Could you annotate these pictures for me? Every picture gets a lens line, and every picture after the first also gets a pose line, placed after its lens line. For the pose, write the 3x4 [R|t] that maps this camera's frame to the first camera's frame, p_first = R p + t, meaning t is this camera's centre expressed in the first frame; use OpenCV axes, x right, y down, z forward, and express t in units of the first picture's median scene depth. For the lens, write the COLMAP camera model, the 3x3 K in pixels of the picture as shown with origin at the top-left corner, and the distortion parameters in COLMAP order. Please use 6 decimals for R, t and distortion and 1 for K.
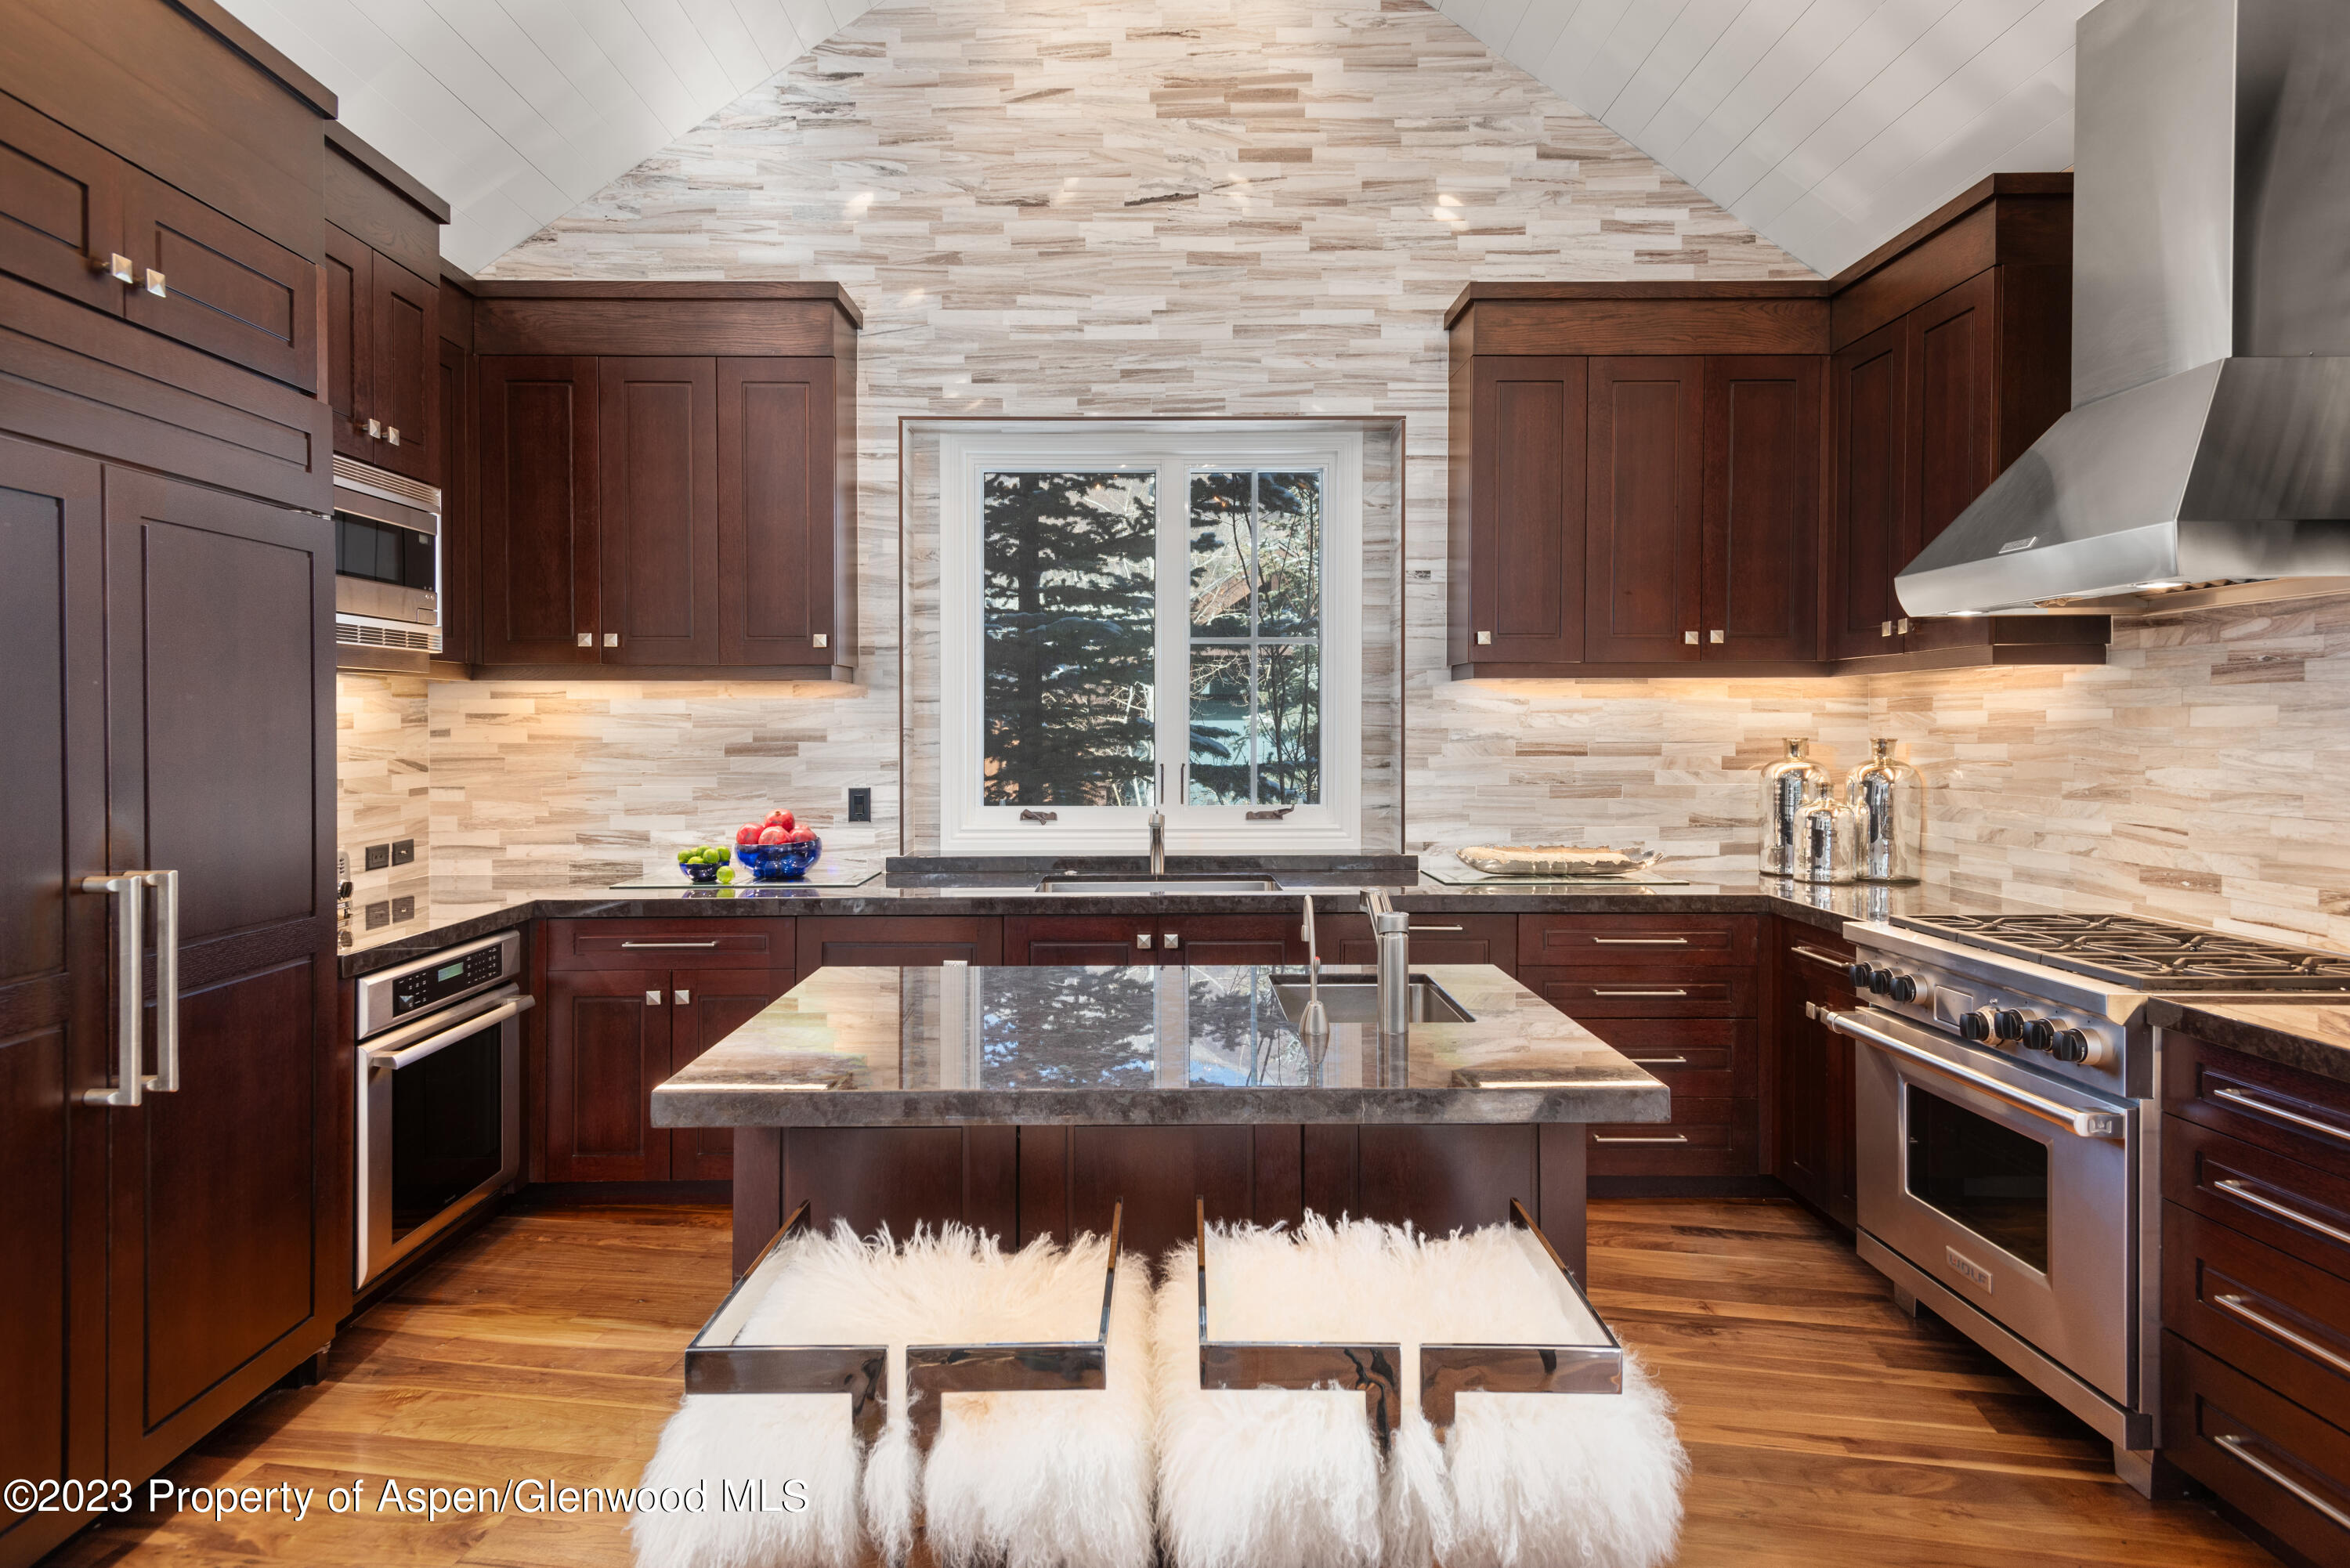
lens RADIAL K [[1339.7, 0, 1166.8], [0, 1339.7, 744.8], [0, 0, 1]] dist [0.039864, -0.014524]
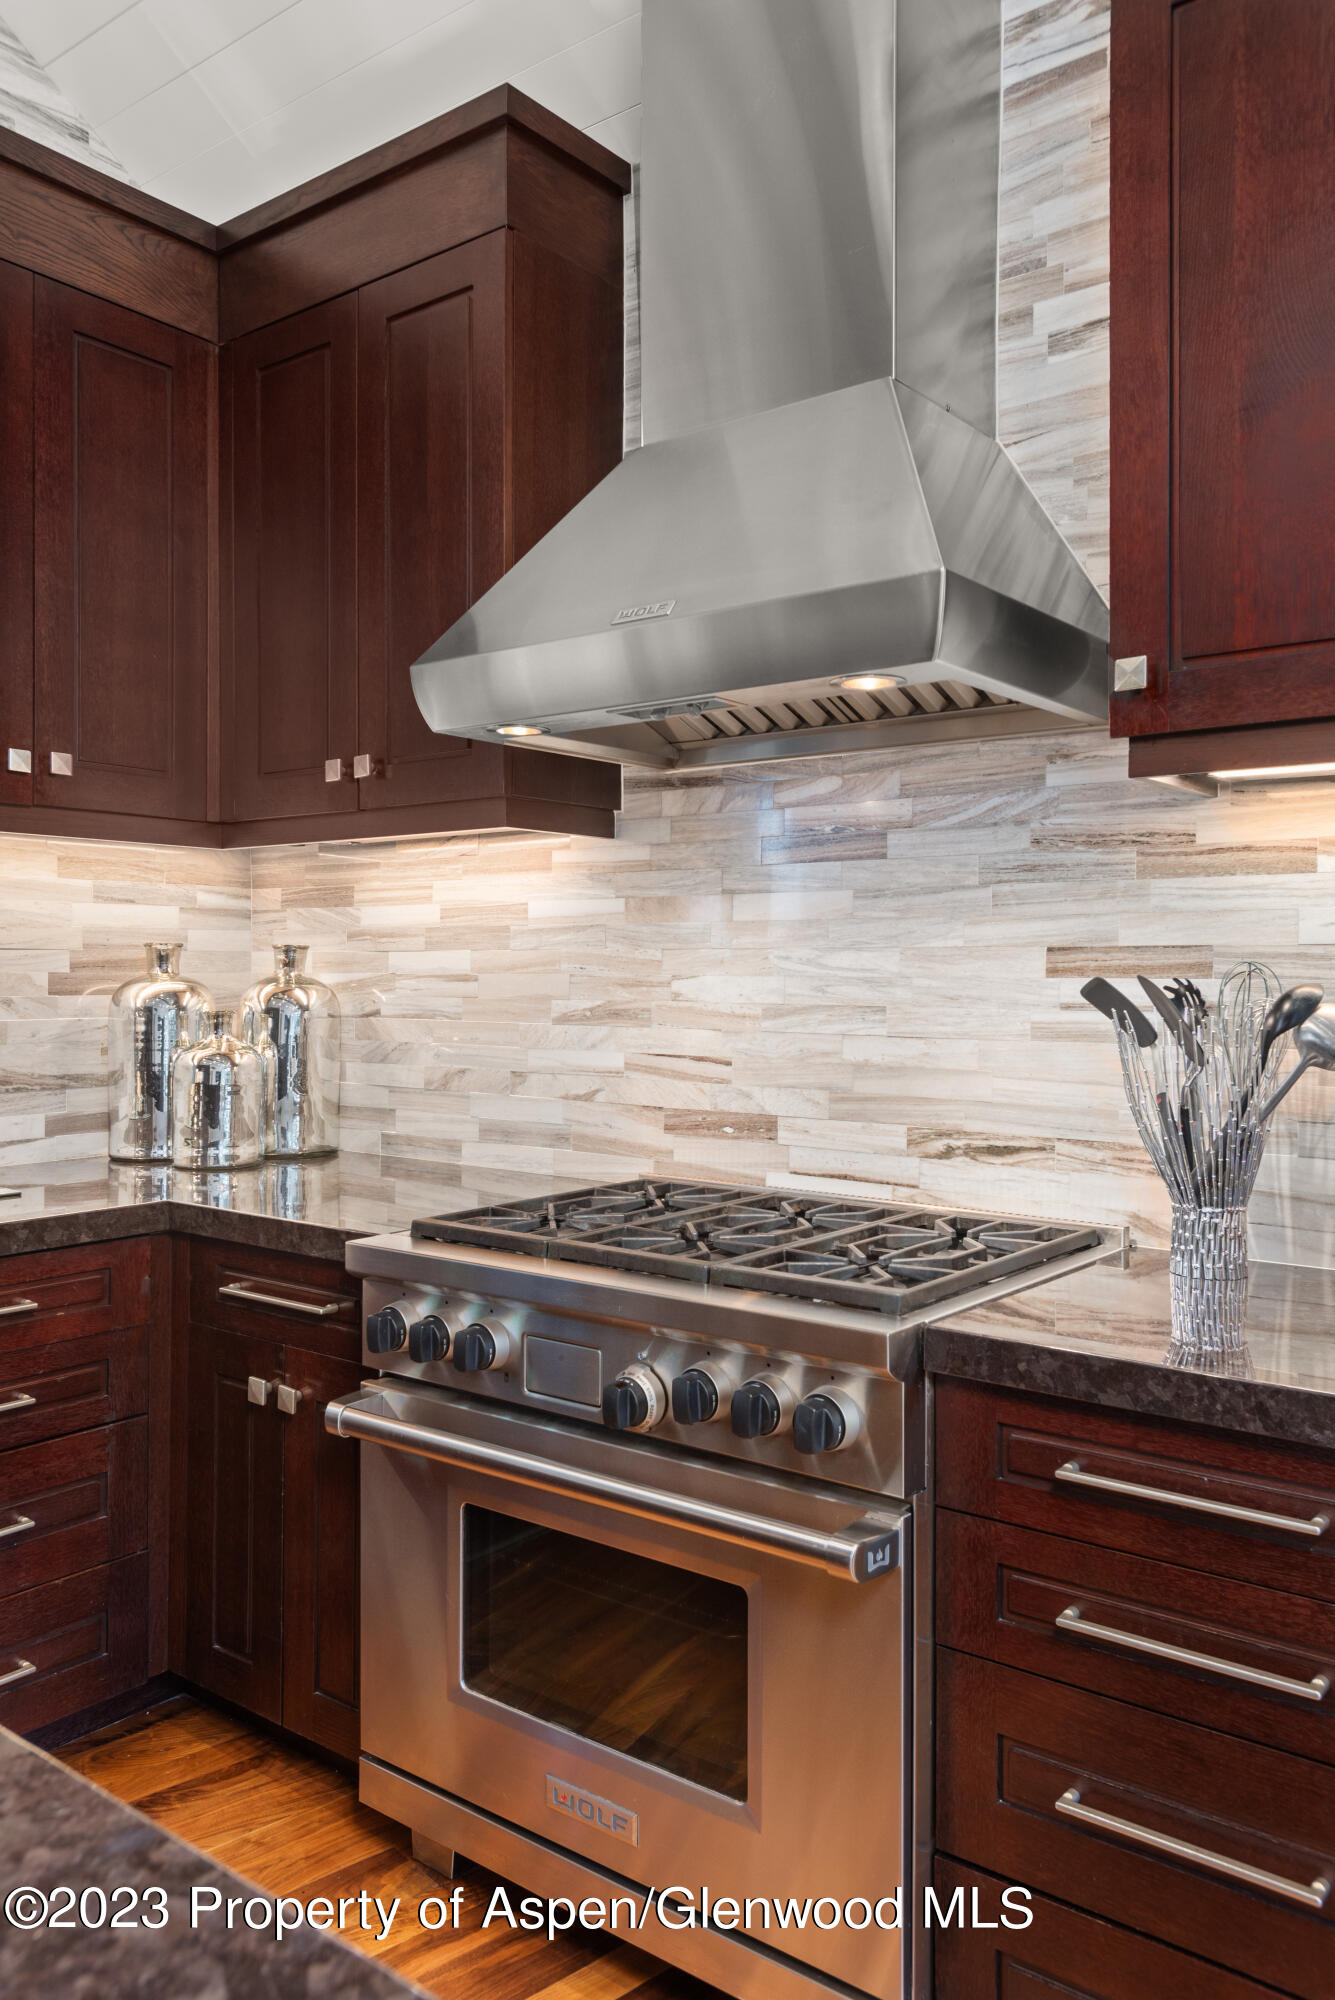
lens RADIAL K [[1493.7, 0, 699.6], [0, 1493.7, 984.3], [0, 0, 1]] dist [0.027086, -0.012648]
pose [[0.621730, -0.003596, 0.783223, 0.070703], [0.005266, 0.999986, 0.000411, 0.016007], [-0.783214, 0.003869, 0.621740, 0.378756]]
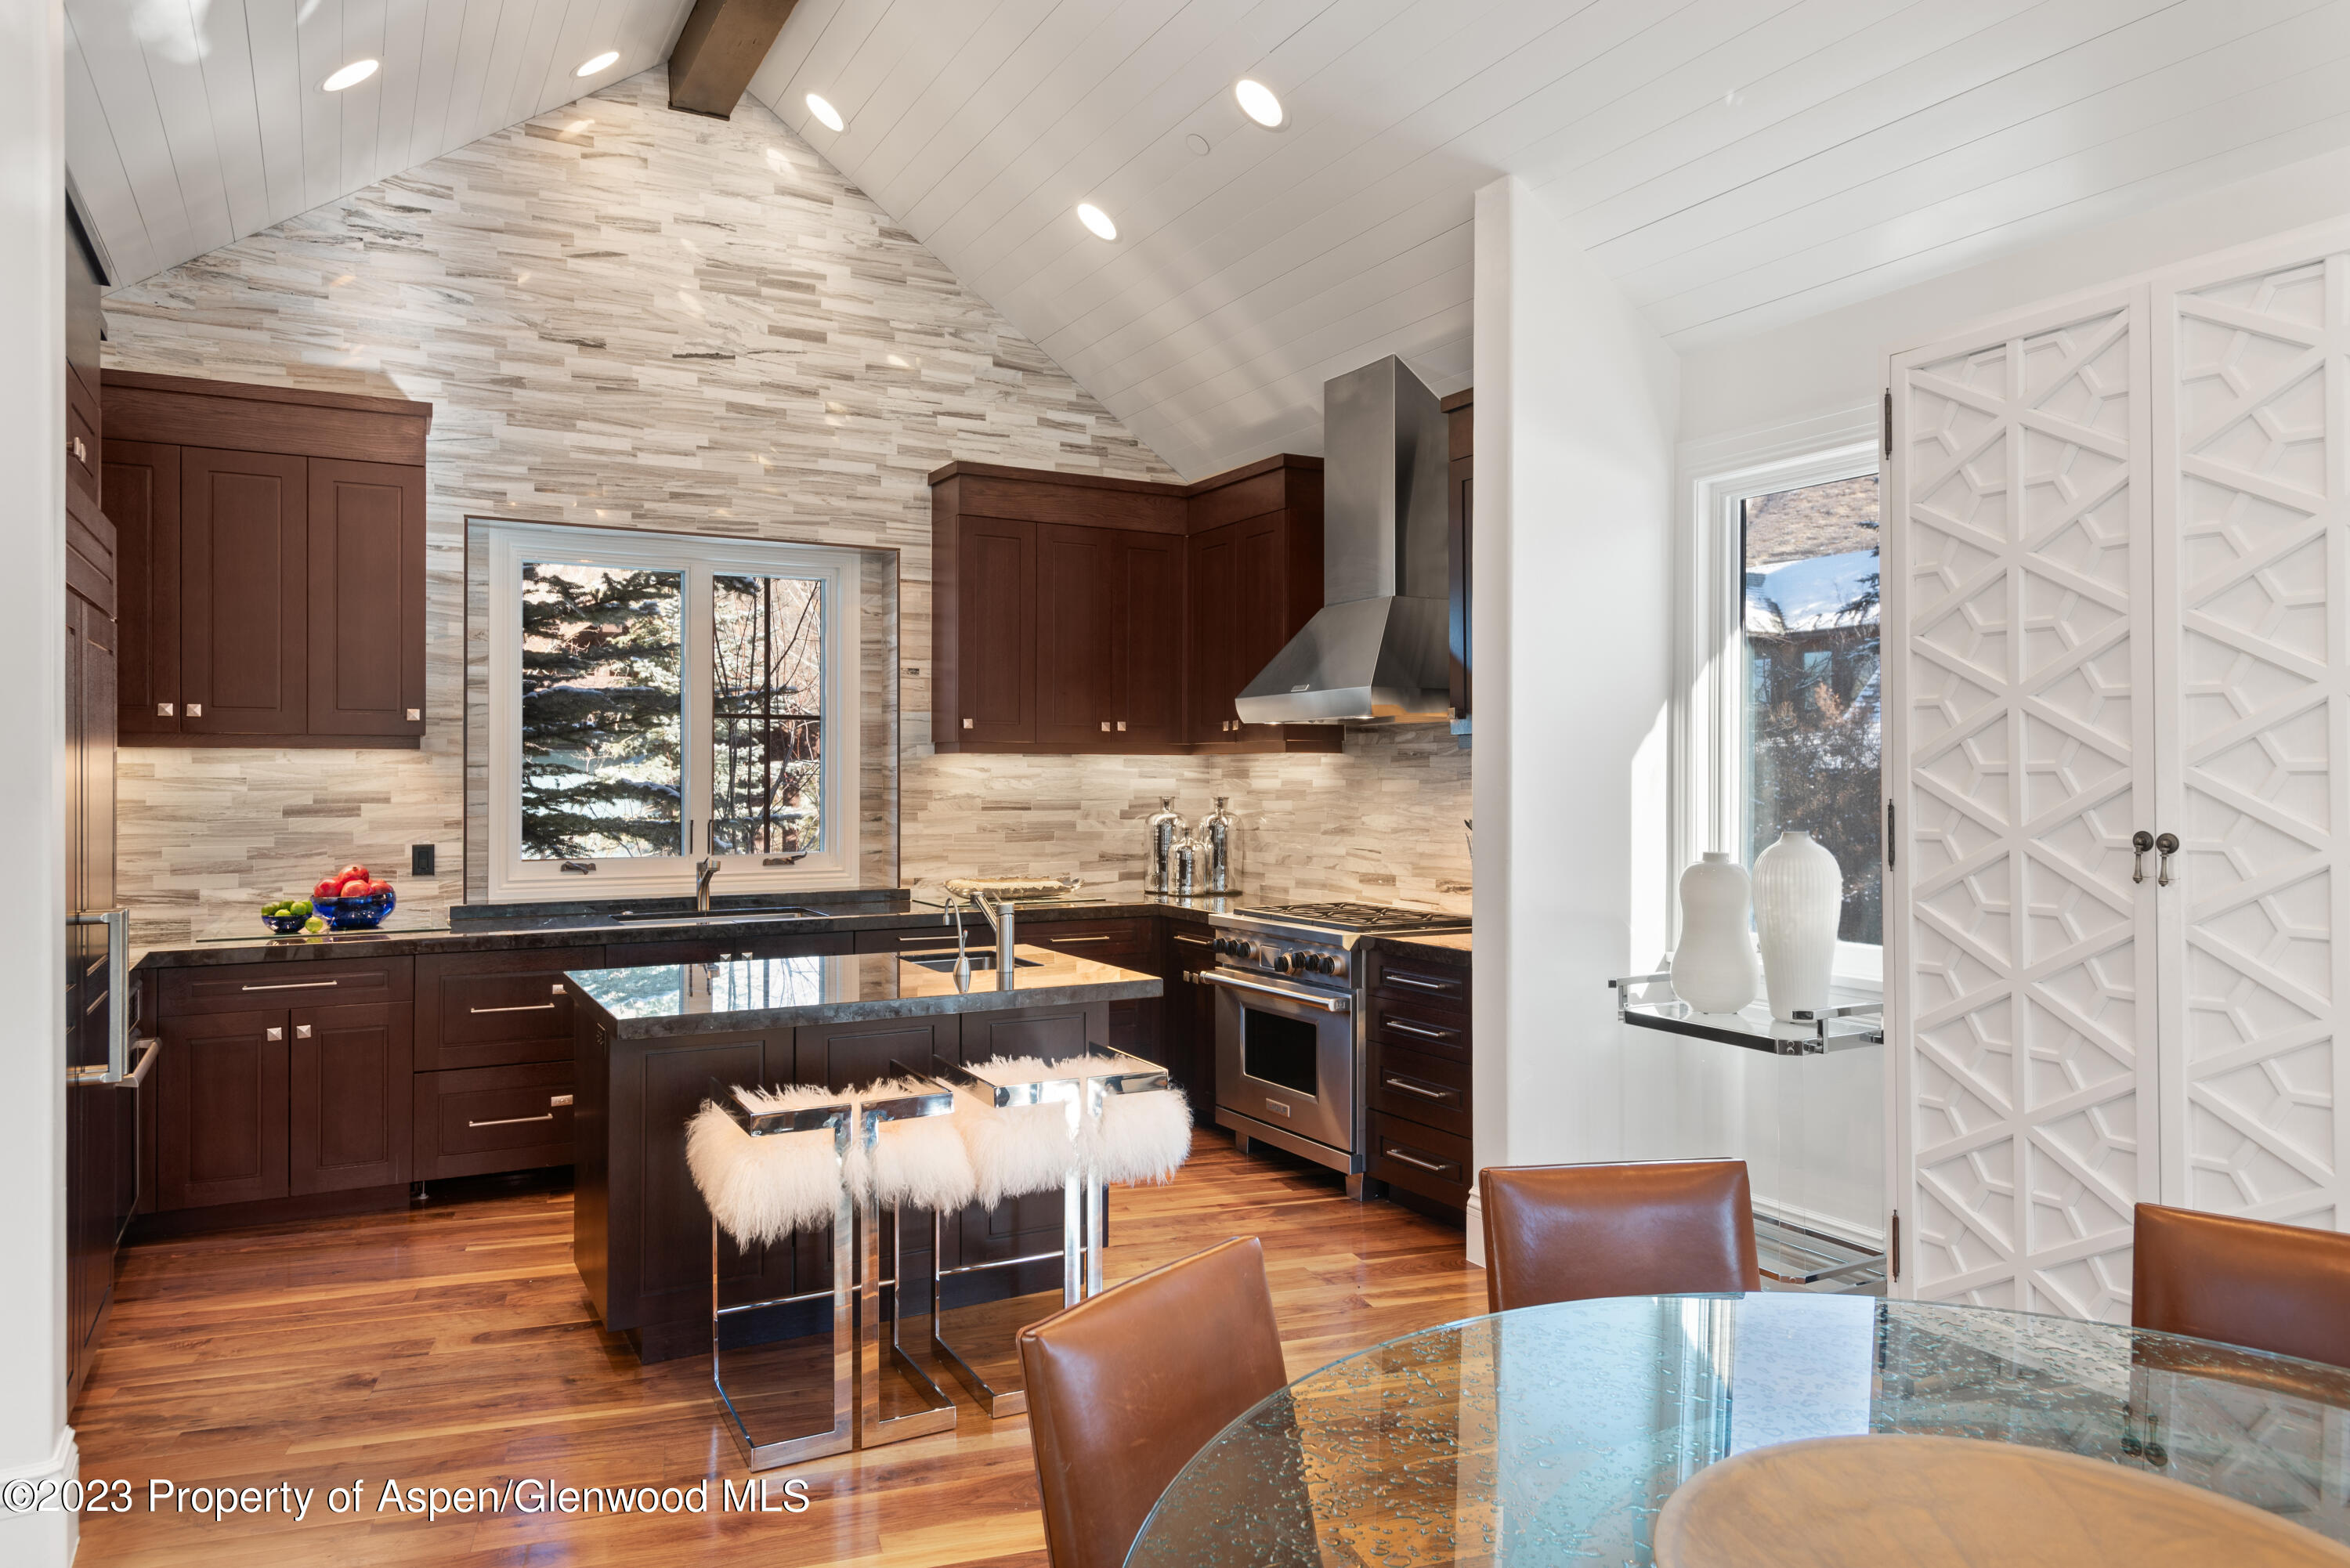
lens RADIAL K [[1472.6, 0, 1179.8], [0, 1472.6, 774.5], [0, 0, 1]] dist [0.008088, -0.004844]
pose [[0.880915, 0.003192, 0.473264, -0.274420], [0.003937, 0.999893, -0.014072, -0.006759], [-0.473258, 0.014260, 0.880808, -0.399999]]
